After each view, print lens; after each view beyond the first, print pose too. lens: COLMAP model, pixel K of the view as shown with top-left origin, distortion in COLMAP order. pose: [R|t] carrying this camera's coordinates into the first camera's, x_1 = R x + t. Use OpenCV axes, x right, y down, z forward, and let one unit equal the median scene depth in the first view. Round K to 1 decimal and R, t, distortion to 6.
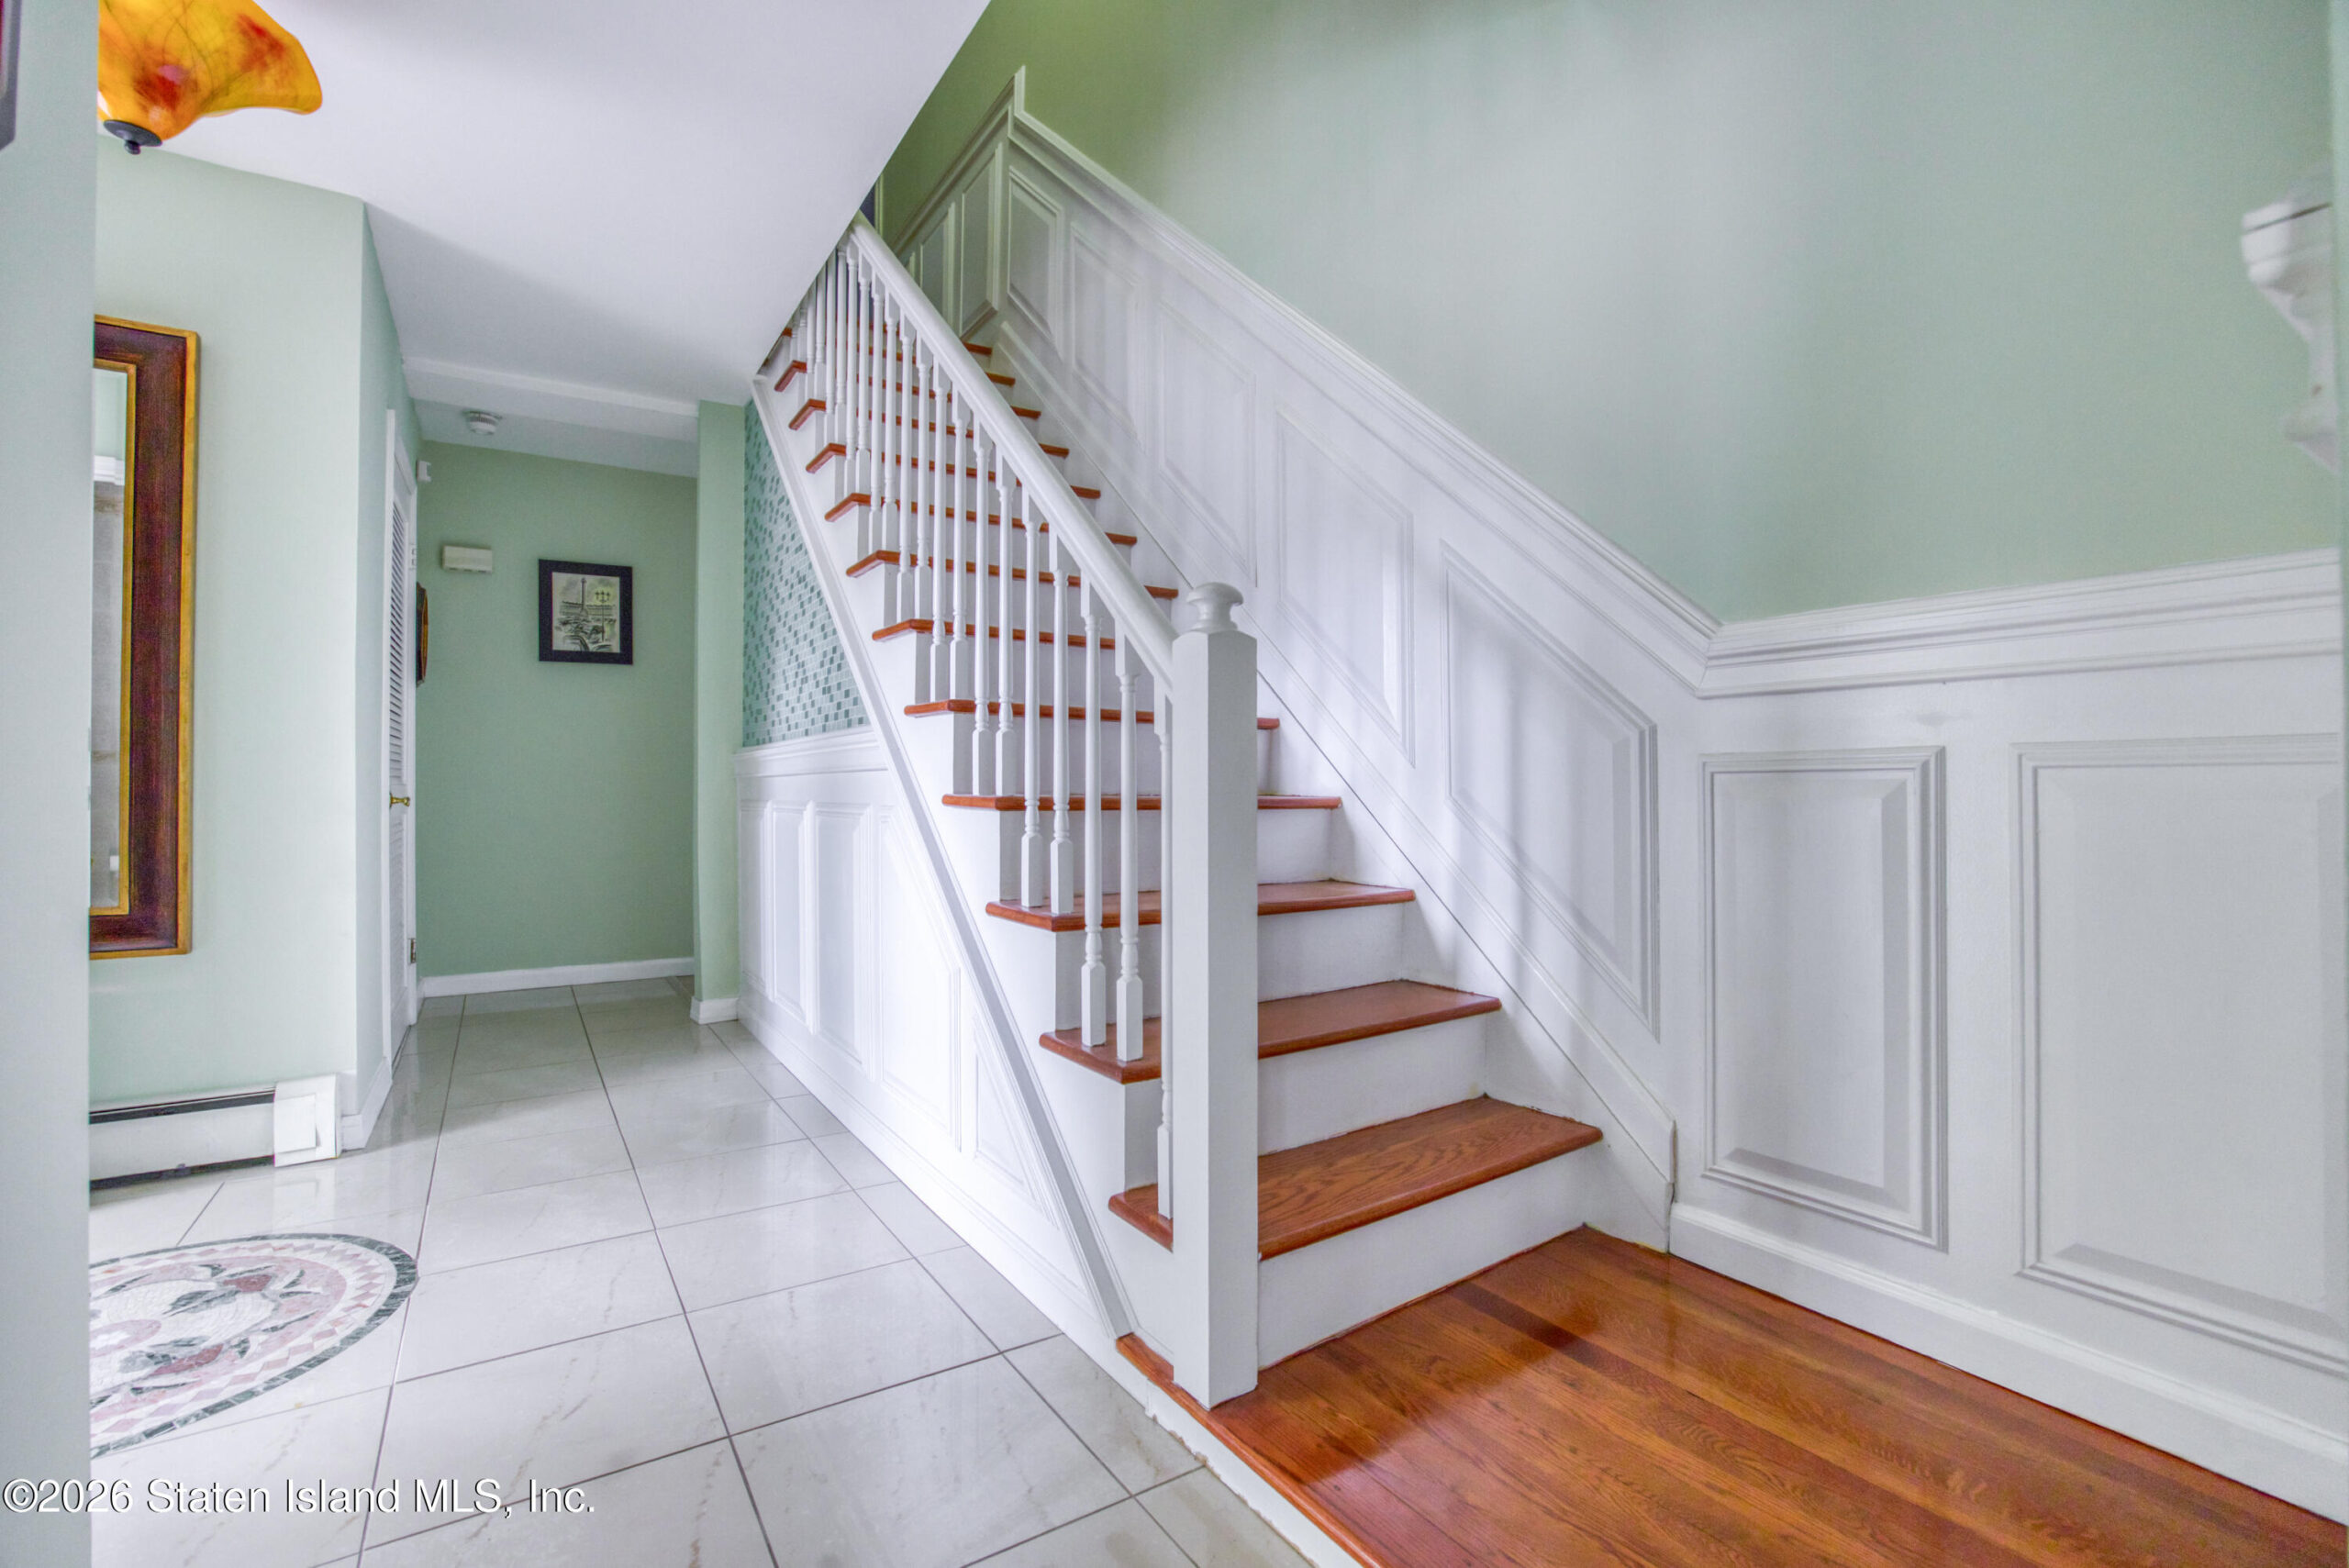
lens RADIAL K [[1042.4, 0, 1173.6], [0, 1042.4, 767.4], [0, 0, 1]] dist [-0.048005, 0.015995]
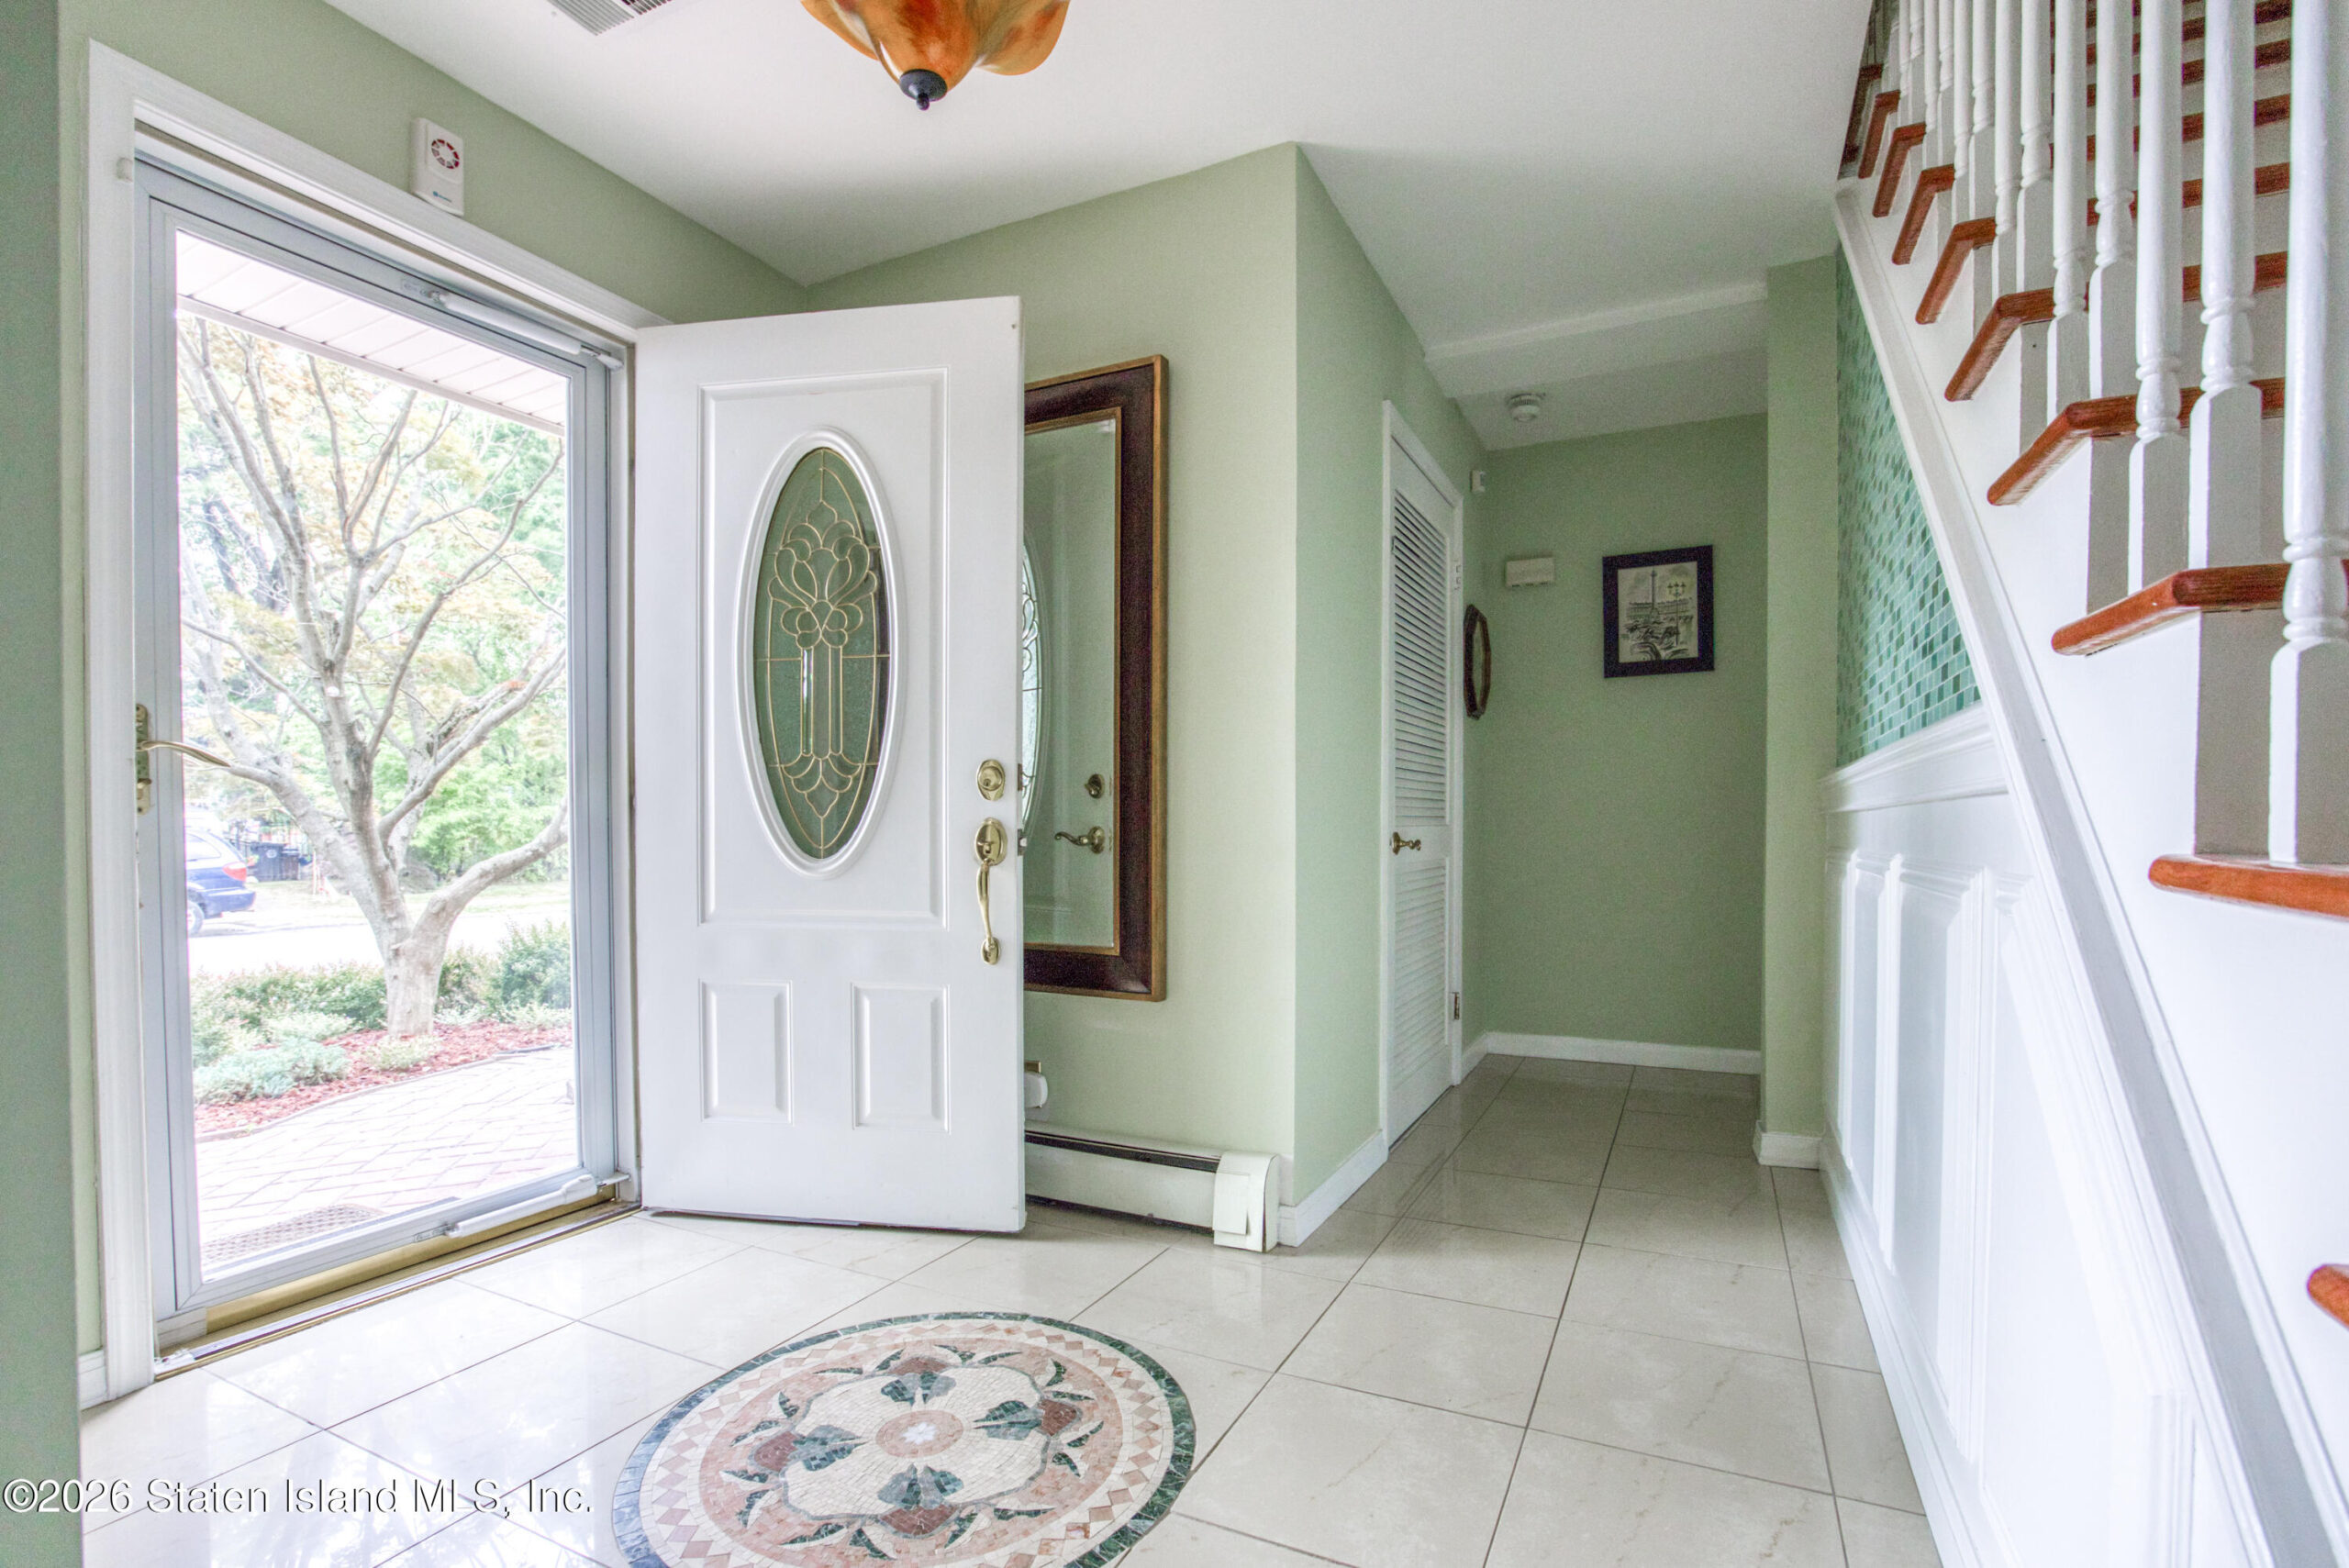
lens RADIAL K [[1079.1, 0, 1176.5], [0, 1079.1, 857.7], [0, 0, 1]] dist [-0.054557, 0.019471]
pose [[0.514122, 0.024490, -0.857368, -0.063428], [0.018222, 0.999055, 0.039465, 0.005075], [0.857524, -0.035913, 0.513189, 0.375818]]
